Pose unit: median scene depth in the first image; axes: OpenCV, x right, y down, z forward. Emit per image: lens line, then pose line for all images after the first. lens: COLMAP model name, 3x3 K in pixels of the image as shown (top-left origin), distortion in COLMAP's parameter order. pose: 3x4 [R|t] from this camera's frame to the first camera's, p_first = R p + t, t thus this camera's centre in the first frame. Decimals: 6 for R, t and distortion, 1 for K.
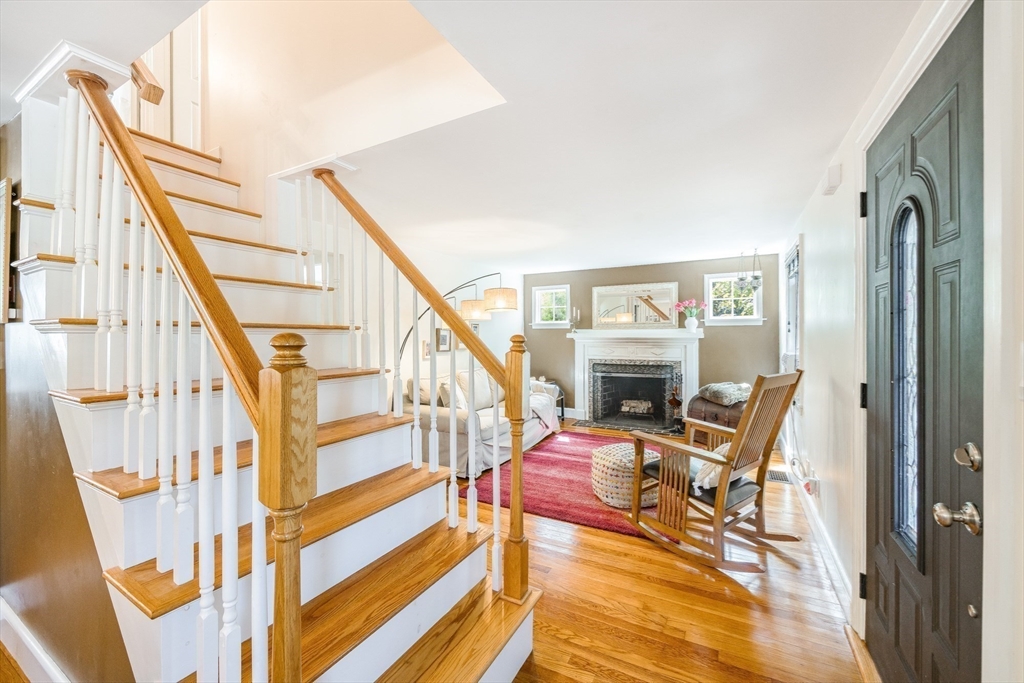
lens RADIAL K [[404.7, 0, 513.7], [0, 404.7, 334.5], [0, 0, 1]] dist [0.000344, 0.000060]
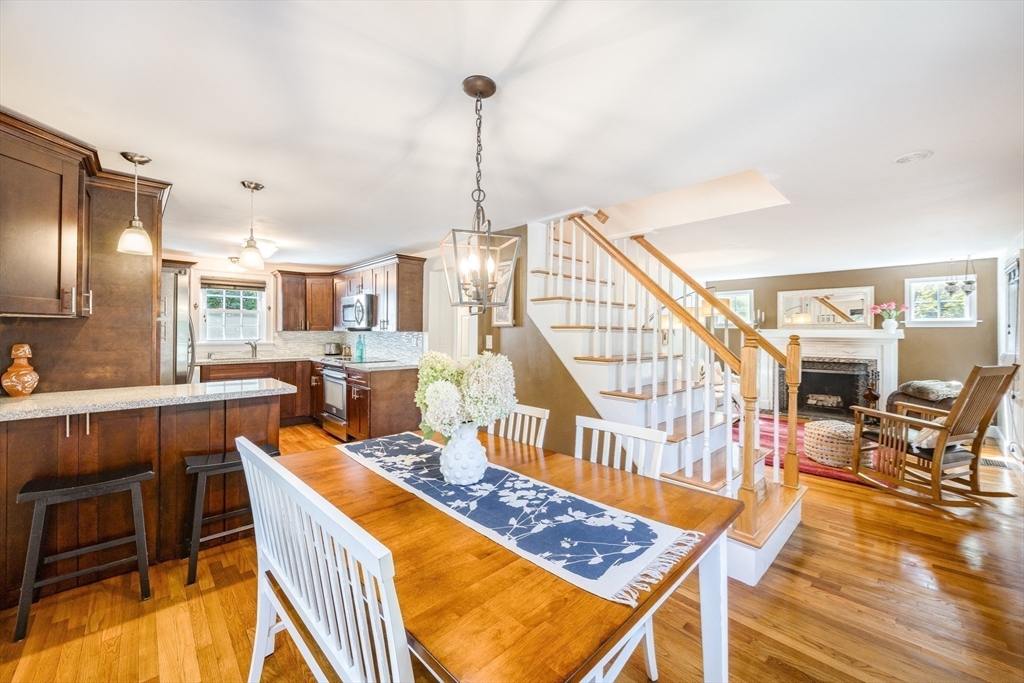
lens RADIAL K [[397.9, 0, 509.5], [0, 397.9, 330.5], [0, 0, 1]] dist [-0.000300, -0.000003]
pose [[0.952259, 0.008837, -0.305163, -0.200786], [-0.009506, 0.999955, -0.000707, -0.001697], [0.305143, 0.003574, 0.952300, -0.315224]]
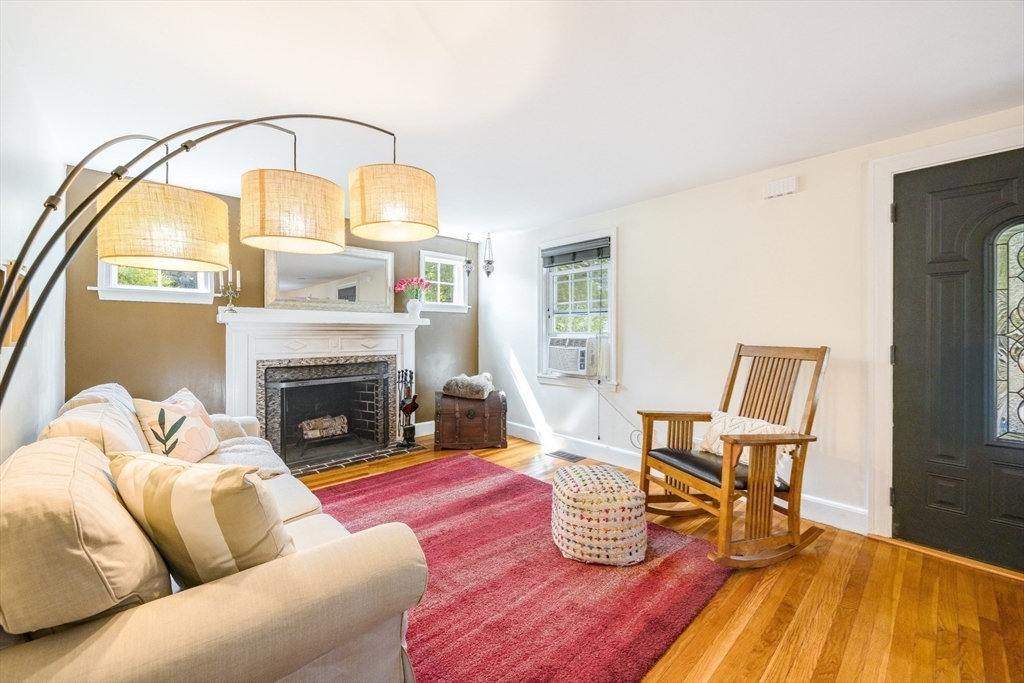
lens RADIAL K [[397.9, 0, 509.5], [0, 397.9, 330.5], [0, 0, 1]] dist [-0.000300, -0.000003]
pose [[0.323432, 0.008922, 0.946209, -0.253579], [-0.002360, 0.999960, -0.008622, 0.025836], [-0.946248, 0.000556, 0.323440, 0.557736]]
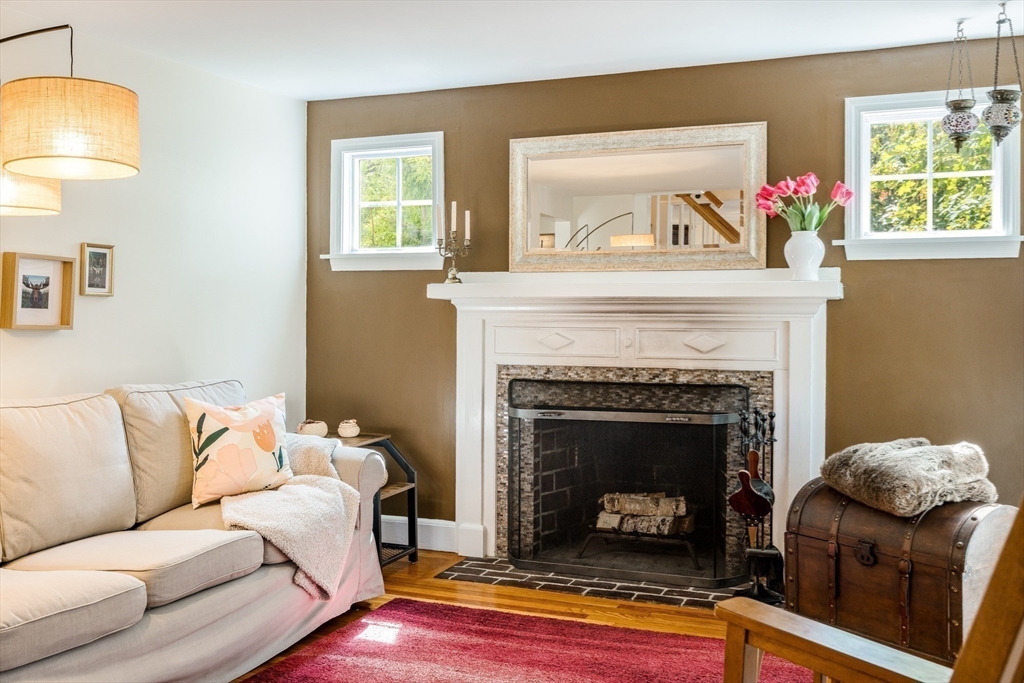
lens RADIAL K [[1008.6, 0, 513.4], [0, 1008.6, 319.9], [0, 0, 1]] dist [0.004012, -0.000642]
pose [[0.994963, 0.006865, 0.100012, 0.134683], [-0.007583, 0.999948, 0.006798, 0.022079], [-0.099960, -0.007522, 0.994963, 0.239534]]
